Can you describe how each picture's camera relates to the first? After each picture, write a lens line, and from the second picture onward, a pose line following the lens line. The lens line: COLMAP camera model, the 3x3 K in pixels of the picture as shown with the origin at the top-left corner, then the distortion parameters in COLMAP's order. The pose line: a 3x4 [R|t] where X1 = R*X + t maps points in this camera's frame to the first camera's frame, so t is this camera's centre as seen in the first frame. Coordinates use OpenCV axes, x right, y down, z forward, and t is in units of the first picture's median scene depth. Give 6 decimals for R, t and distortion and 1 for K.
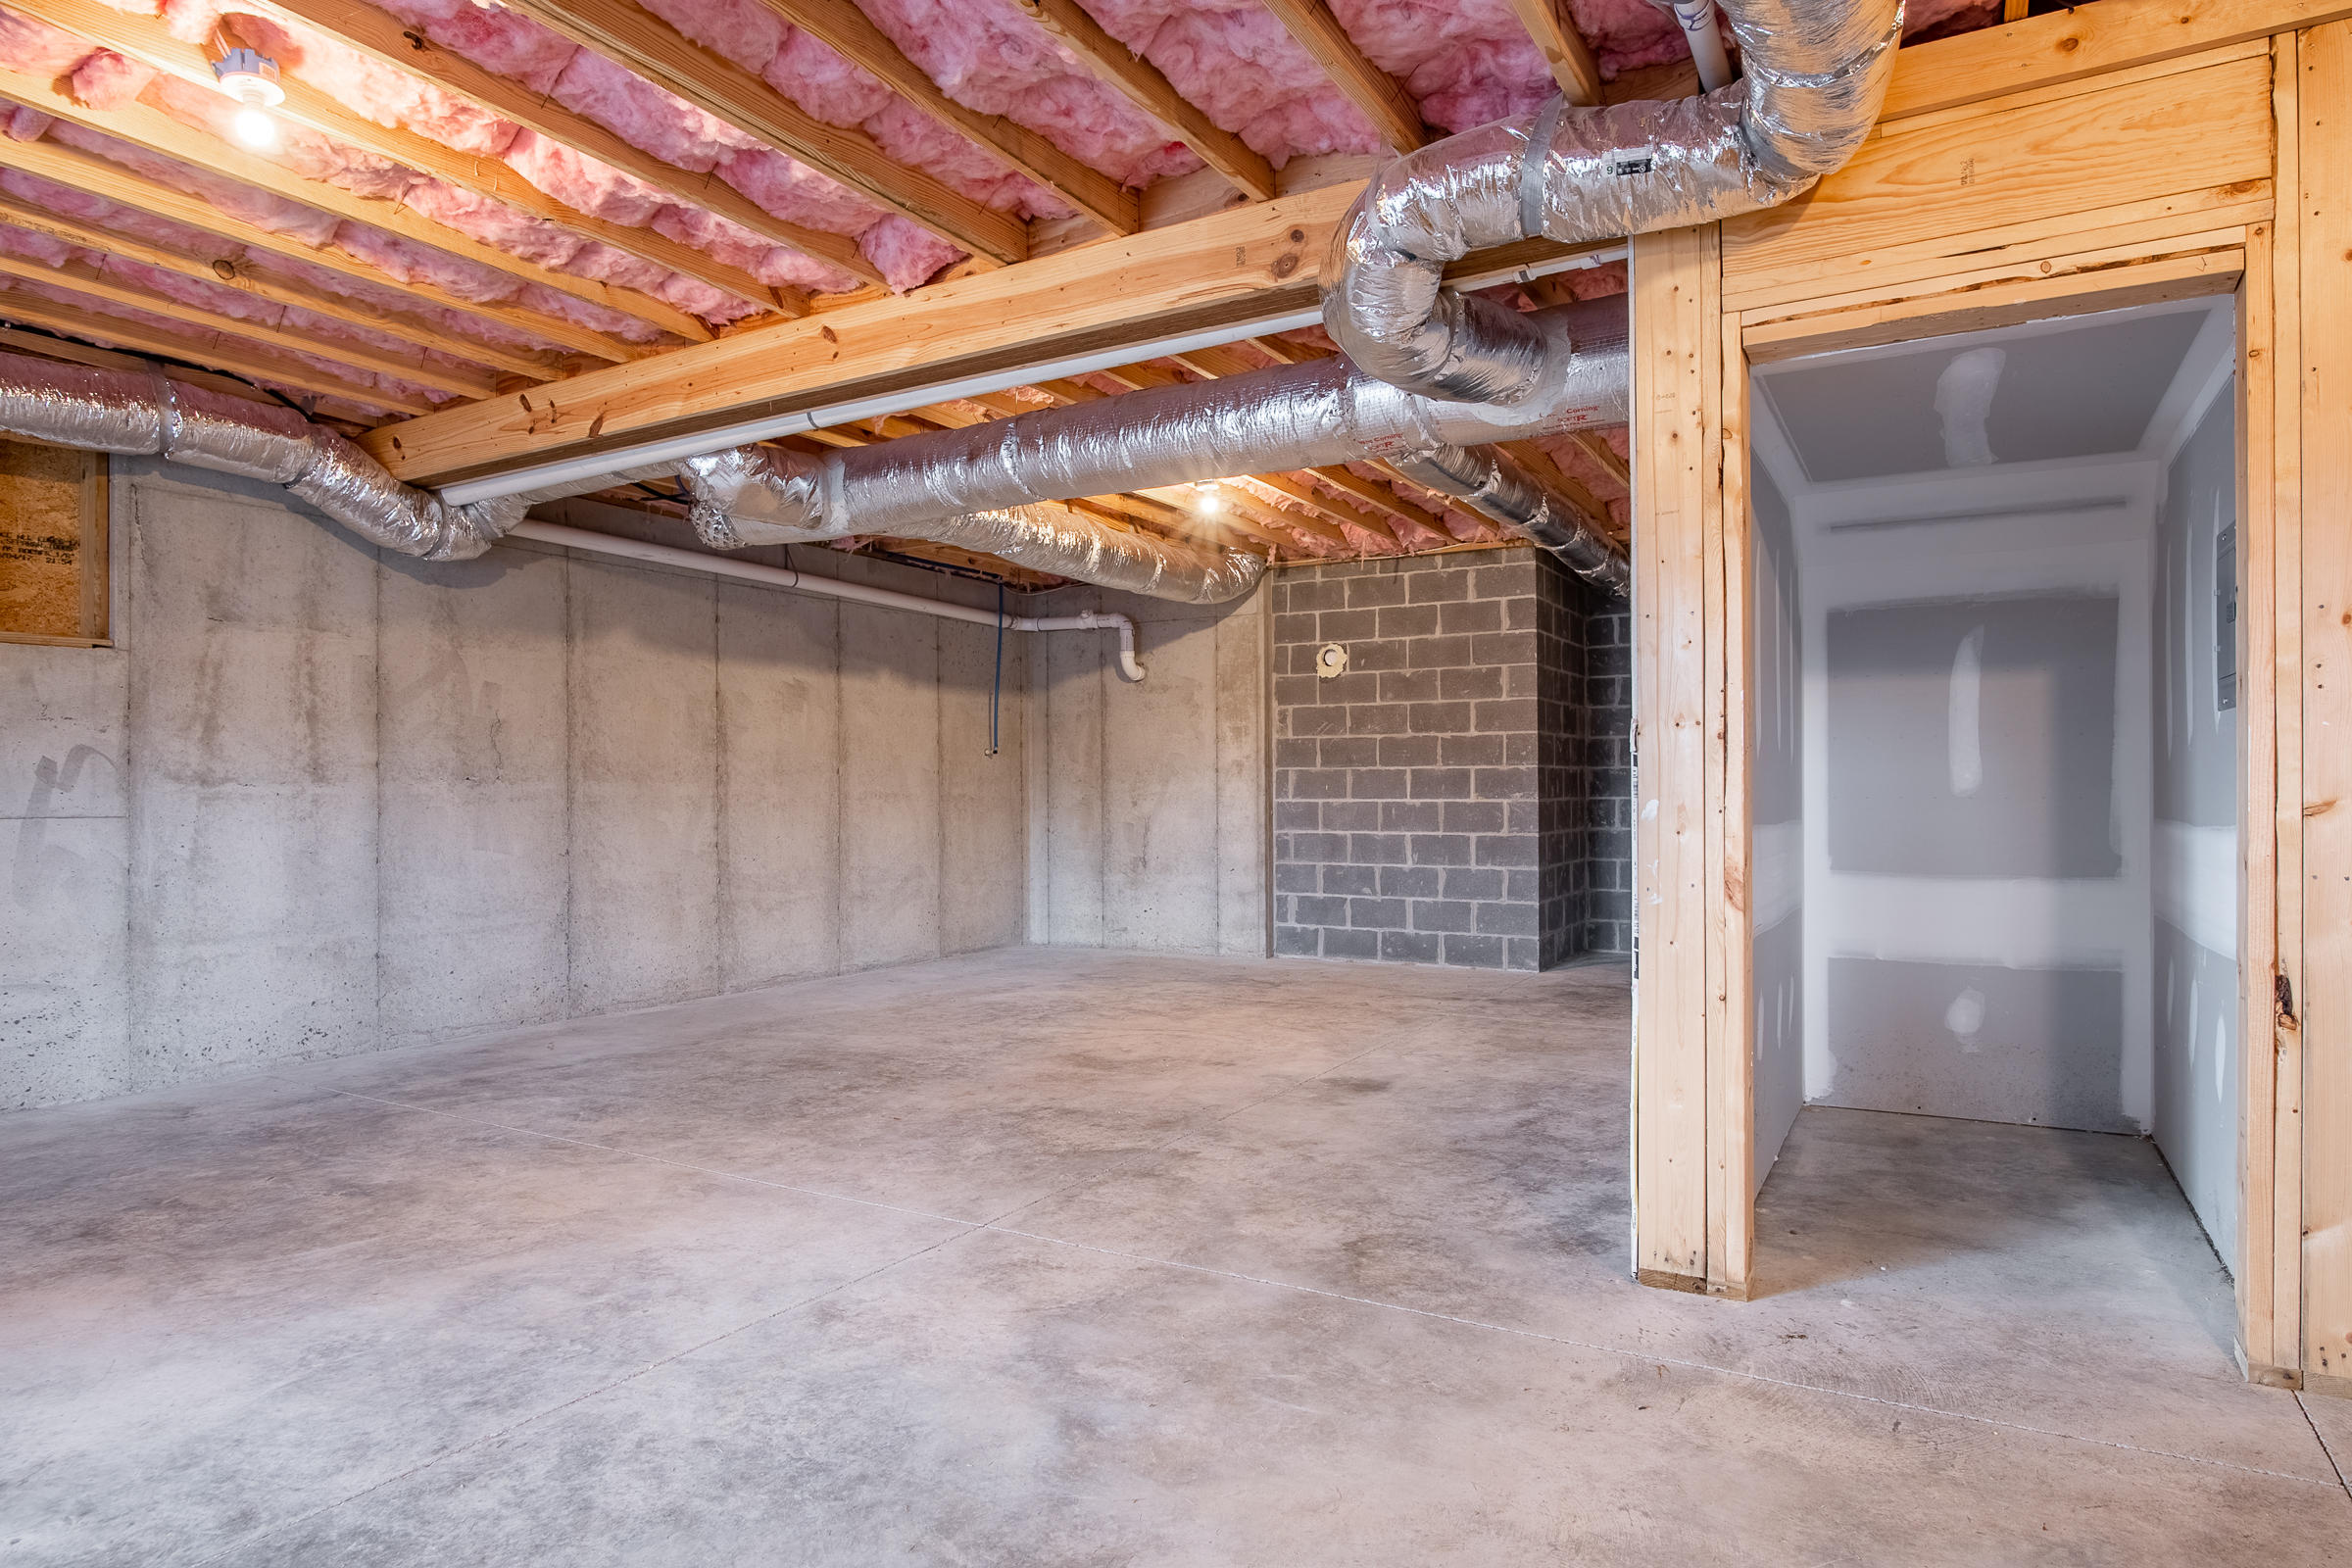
lens RADIAL K [[1361.9, 0, 1171.4], [0, 1361.9, 789.5], [0, 0, 1]] dist [-0.026388, 0.006094]
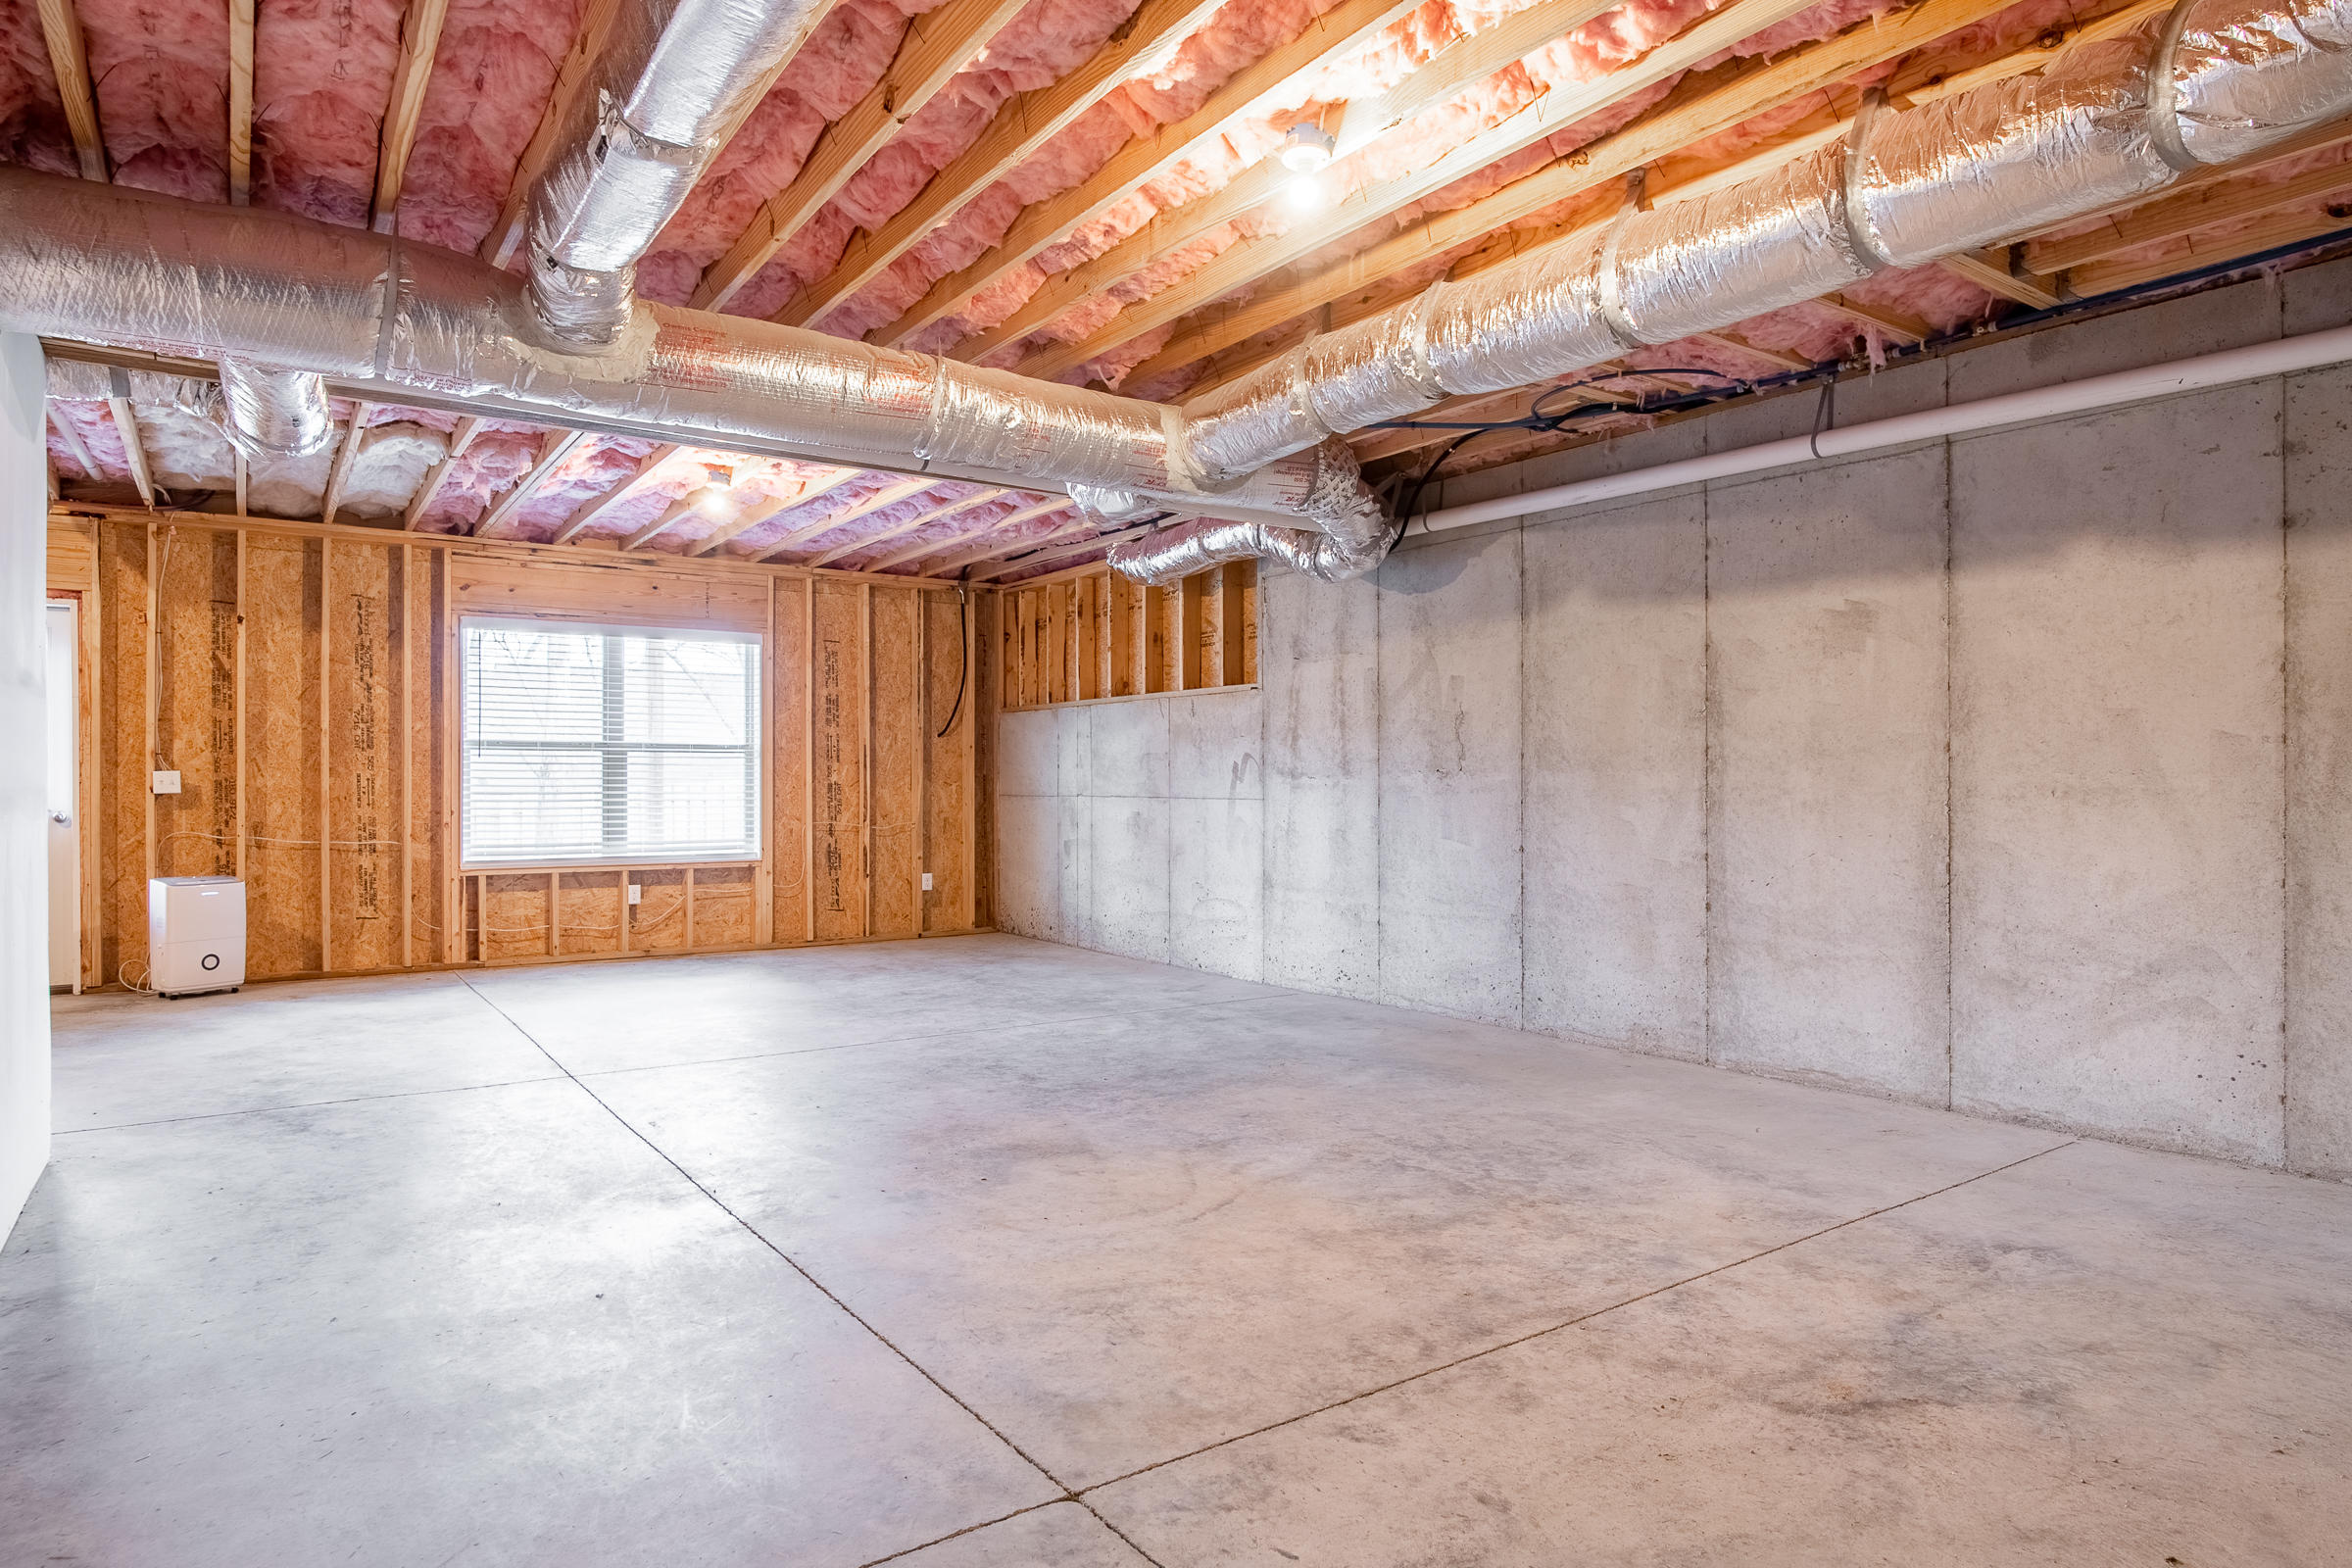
lens RADIAL K [[1361.9, 0, 1171.4], [0, 1361.9, 783.1], [0, 0, 1]] dist [-0.026388, 0.006094]
pose [[-0.418988, 0.004458, -0.907981, 0.487747], [0.004513, 0.999986, 0.002827, -0.001999], [0.907981, -0.002913, -0.419002, 1.161286]]
